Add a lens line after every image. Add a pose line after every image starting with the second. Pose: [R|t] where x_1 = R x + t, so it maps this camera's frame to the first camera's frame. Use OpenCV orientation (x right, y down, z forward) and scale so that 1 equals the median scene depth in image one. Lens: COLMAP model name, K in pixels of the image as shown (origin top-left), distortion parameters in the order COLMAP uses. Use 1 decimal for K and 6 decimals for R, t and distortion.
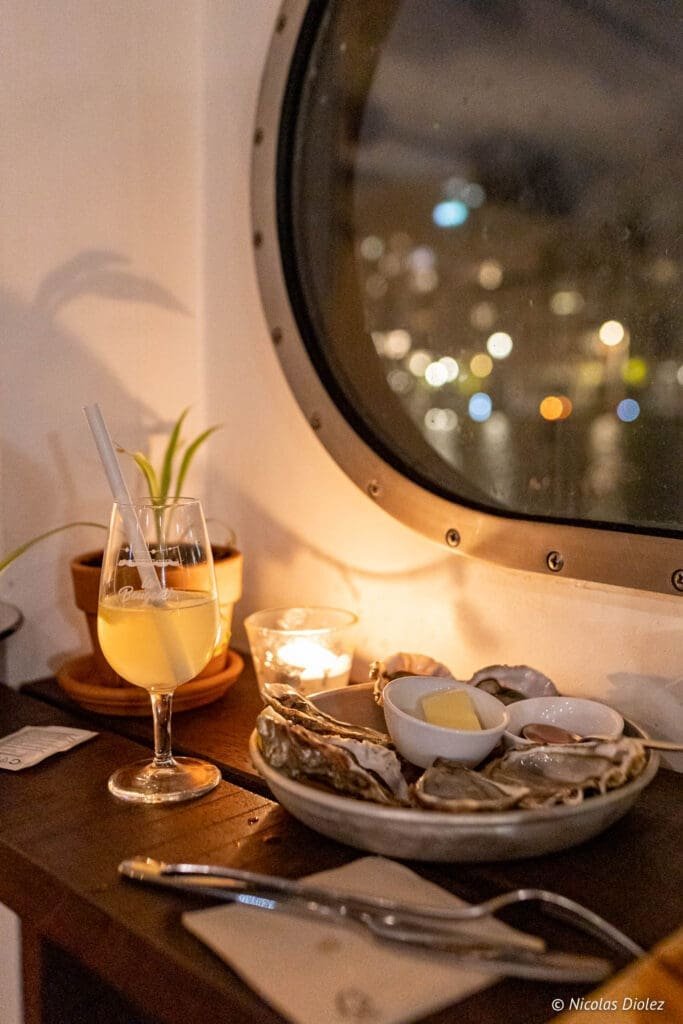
lens RADIAL K [[996.0, 0, 341.5], [0, 996.0, 512.0], [0, 0, 1]] dist [-0.003723, -0.001246]
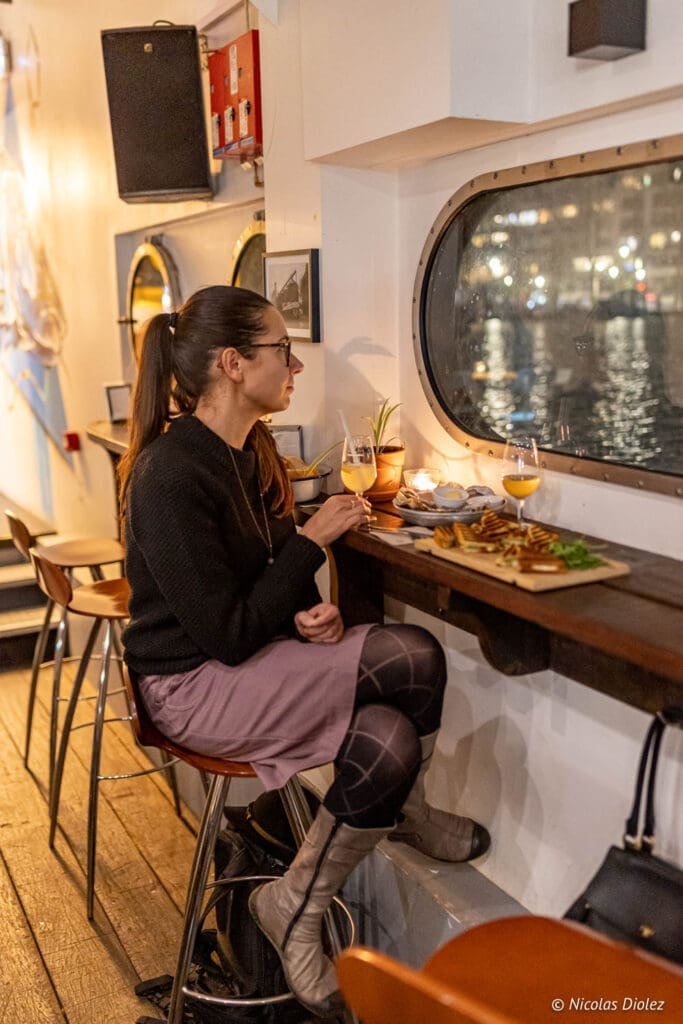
lens RADIAL K [[996.0, 0, 341.5], [0, 996.0, 512.0], [0, 0, 1]] dist [-0.003723, -0.001246]
pose [[0.956552, 0.032747, -0.289717, 0.562434], [-0.007841, 0.996202, 0.086713, -0.028175], [0.291457, -0.080674, 0.953176, -1.805745]]
